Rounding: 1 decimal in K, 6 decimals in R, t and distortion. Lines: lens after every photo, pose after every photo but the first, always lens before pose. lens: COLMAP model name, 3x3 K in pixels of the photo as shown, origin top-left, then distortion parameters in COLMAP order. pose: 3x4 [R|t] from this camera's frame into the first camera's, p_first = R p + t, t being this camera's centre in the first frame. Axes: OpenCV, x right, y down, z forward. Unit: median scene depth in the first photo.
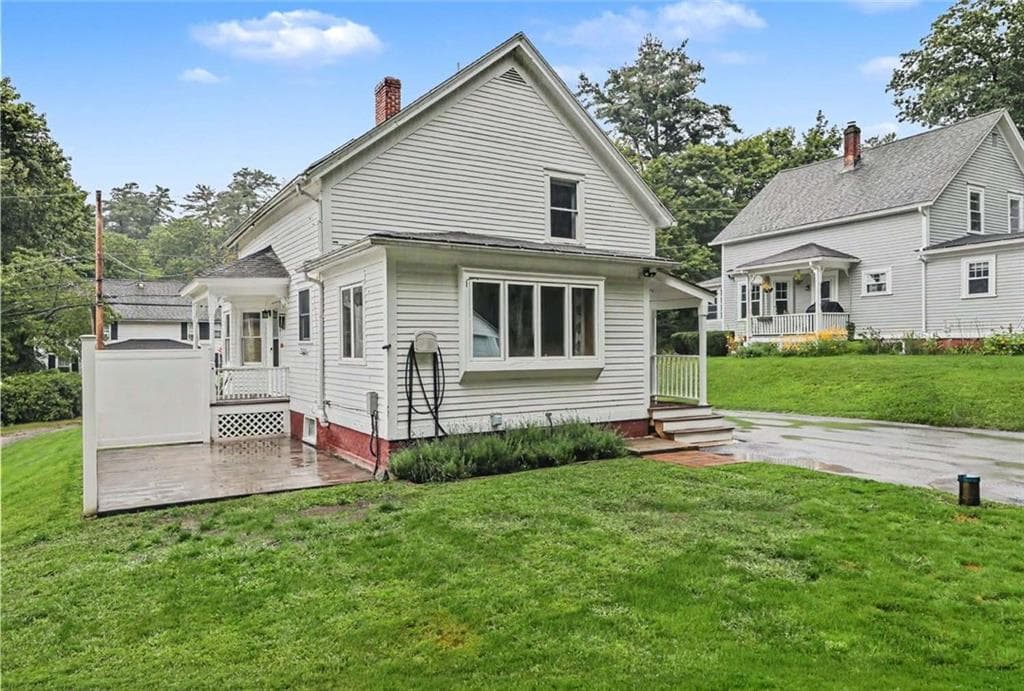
lens RADIAL K [[684.1, 0, 515.6], [0, 684.1, 348.4], [0, 0, 1]] dist [0.001585, -0.000359]
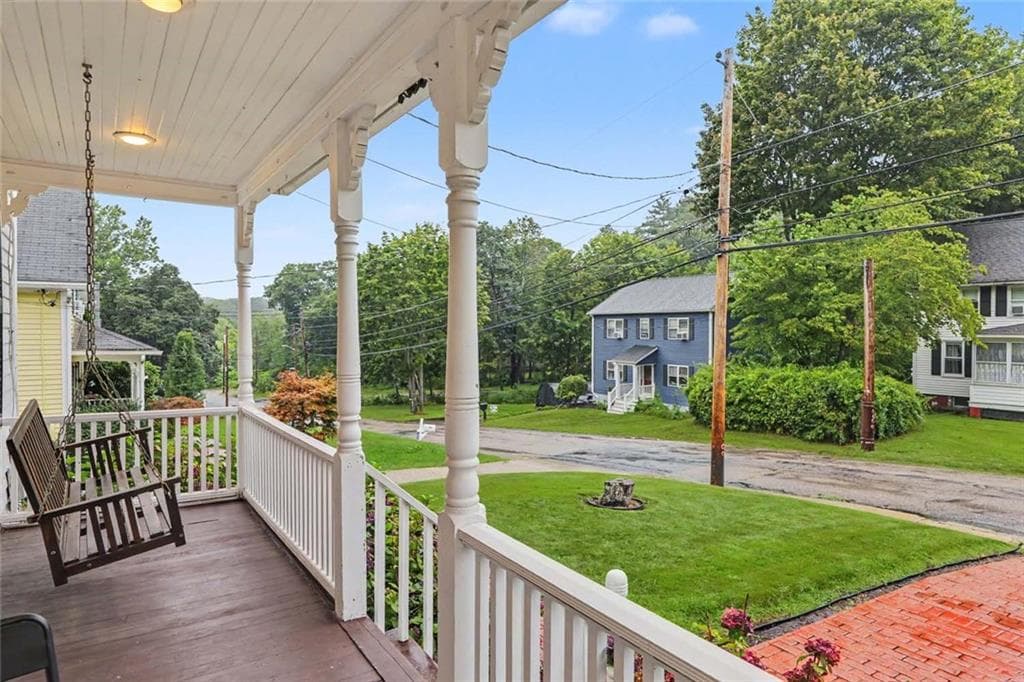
lens RADIAL K [[628.9, 0, 512.5], [0, 628.9, 335.7], [0, 0, 1]] dist [0.003232, 0.000319]
pose [[0.028659, 0.021700, -0.999354, -0.197725], [-0.004338, 0.999758, 0.021584, -0.019052], [0.999580, 0.003717, 0.028746, 1.636140]]
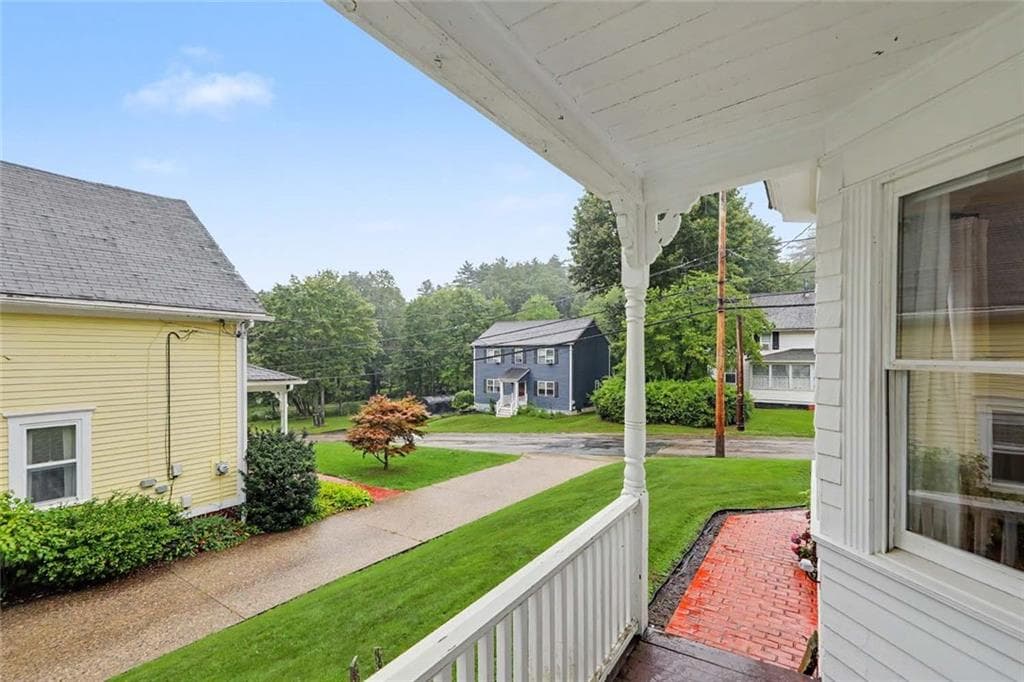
lens RADIAL K [[454.0, 0, 505.0], [0, 454.0, 356.1], [0, 0, 1]] dist [-0.001078, -0.001030]
pose [[0.415766, 0.012552, -0.909385, -0.403392], [-0.007198, 0.999919, 0.010511, -0.022055], [0.909443, 0.002176, 0.415823, 1.035140]]
